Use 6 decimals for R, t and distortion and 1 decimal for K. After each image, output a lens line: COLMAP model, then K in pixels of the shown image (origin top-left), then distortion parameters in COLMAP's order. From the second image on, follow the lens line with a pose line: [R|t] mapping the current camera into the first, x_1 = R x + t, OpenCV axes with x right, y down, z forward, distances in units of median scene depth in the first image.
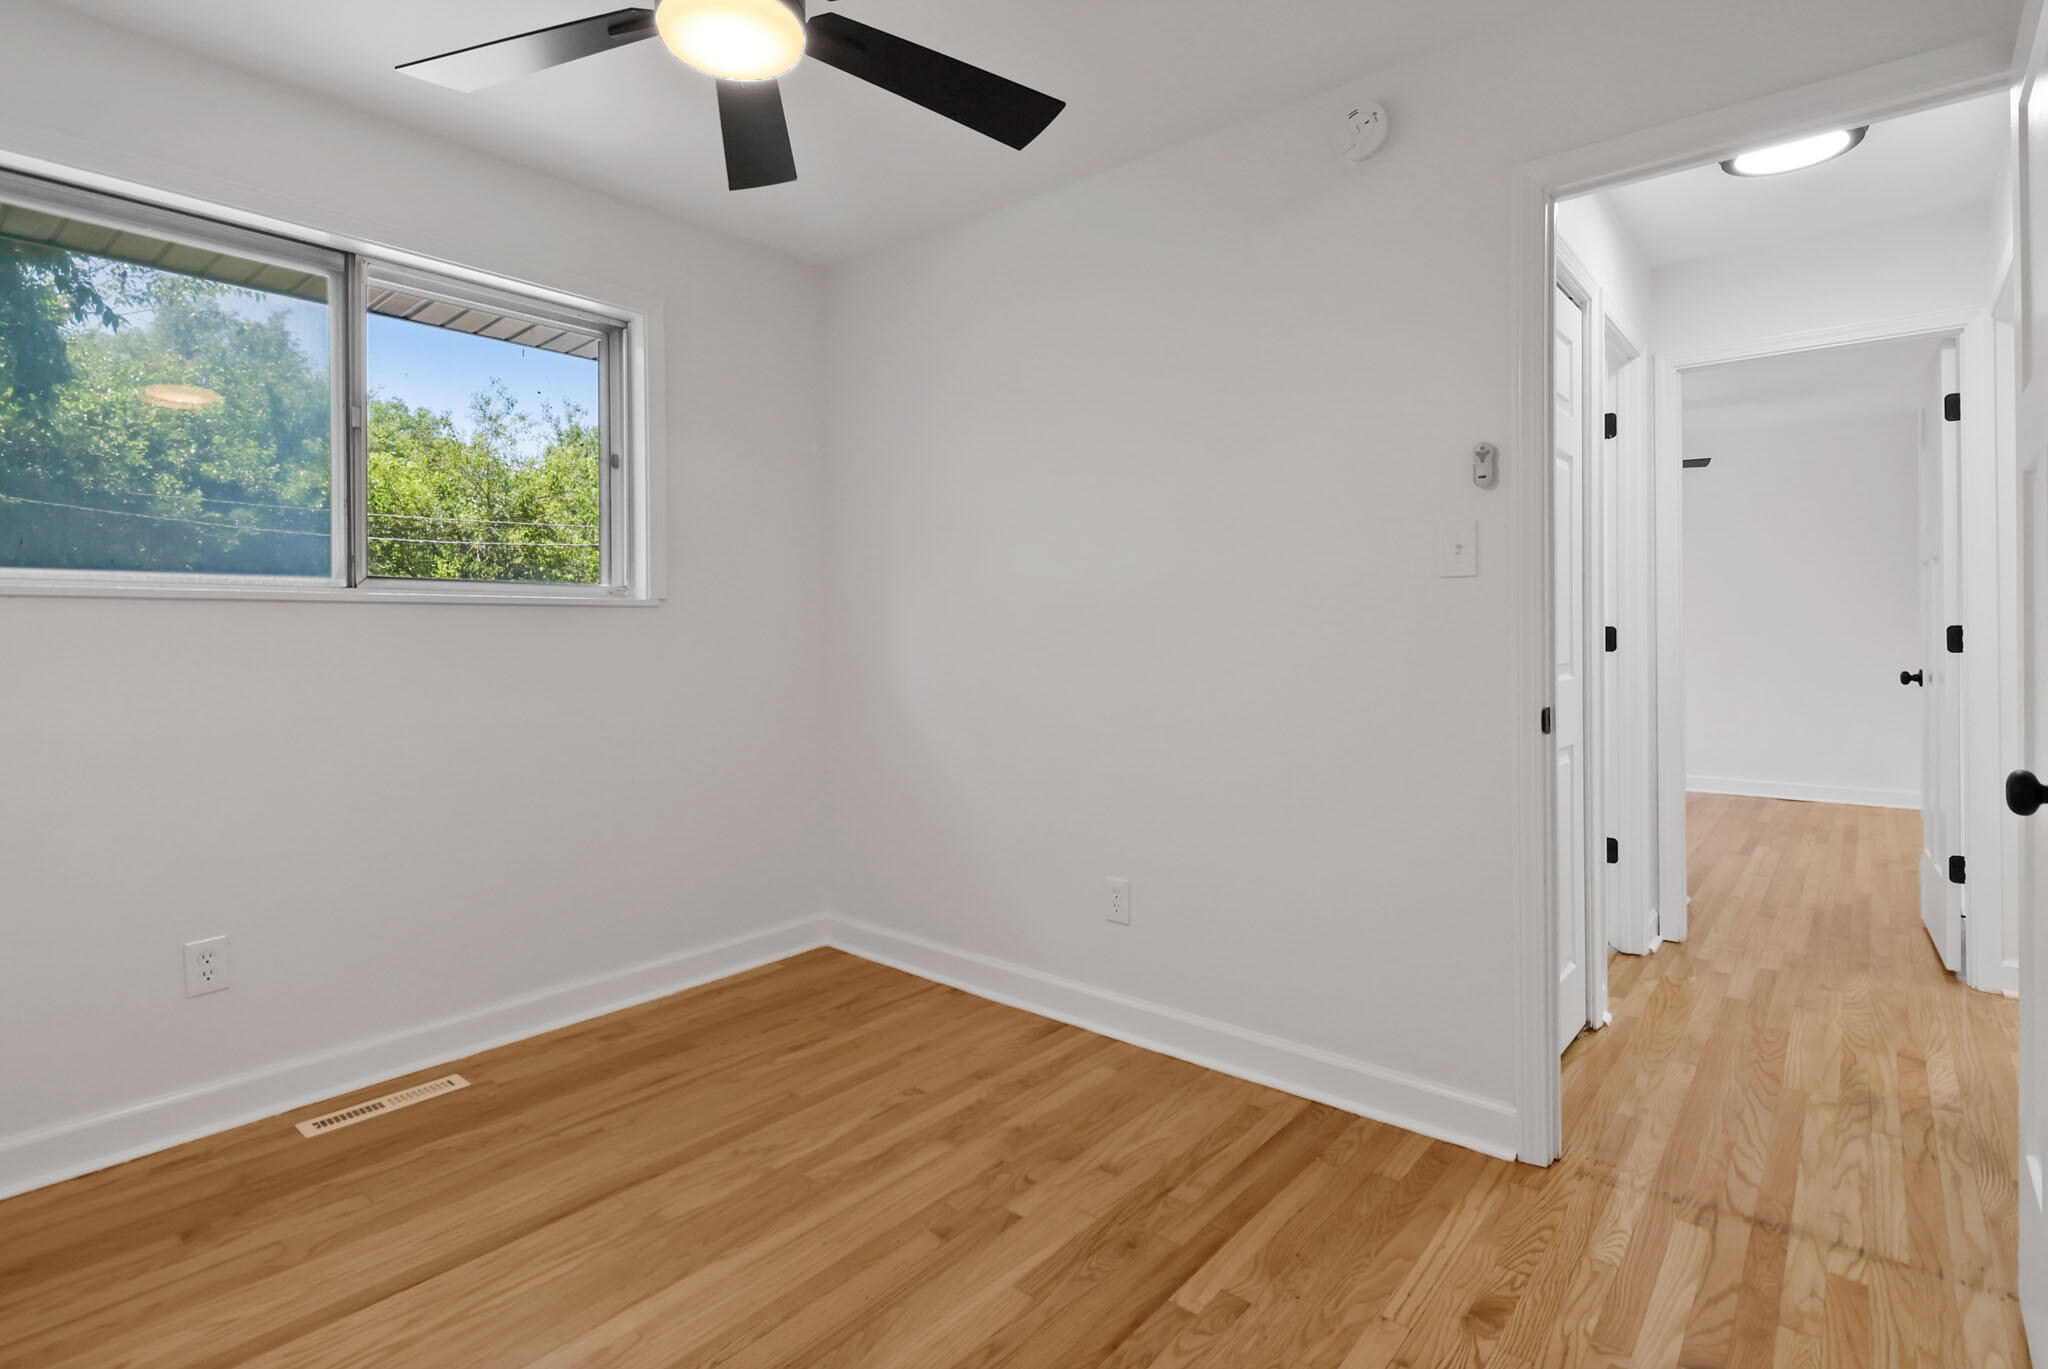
lens RADIAL K [[981.4, 0, 1034.0], [0, 981.4, 653.0], [0, 0, 1]] dist [-0.026314, -0.000570]
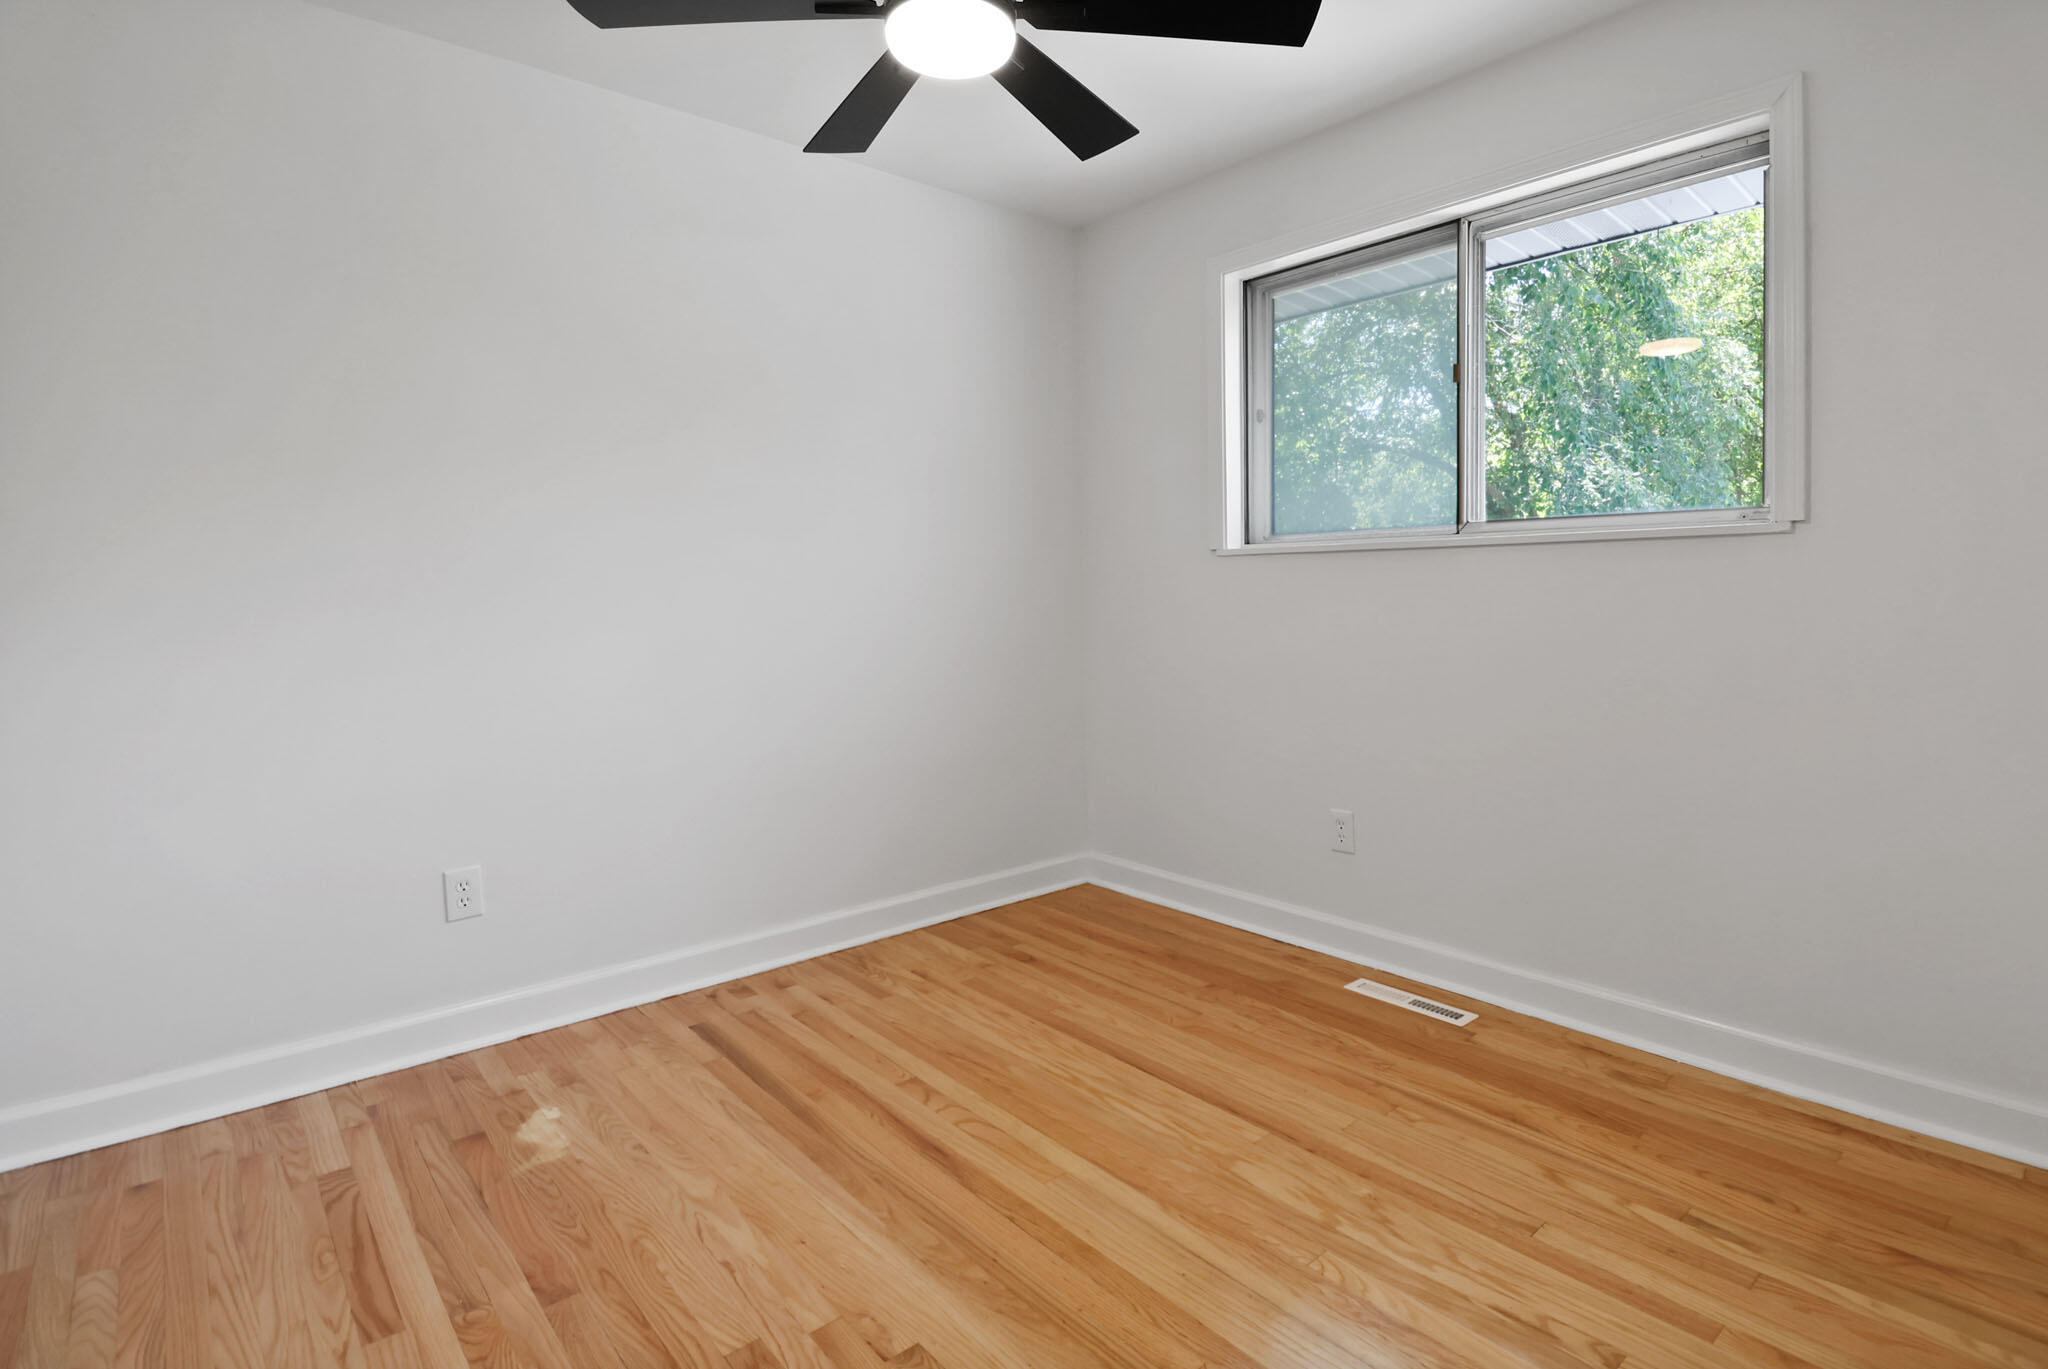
lens RADIAL K [[981.4, 0, 1034.0], [0, 981.4, 653.0], [0, 0, 1]] dist [-0.026314, -0.000570]
pose [[-0.158146, 0.072841, -0.984725, 0.472703], [-0.009859, 0.997109, 0.075340, -0.010324], [0.987367, 0.021623, -0.156970, 0.752354]]
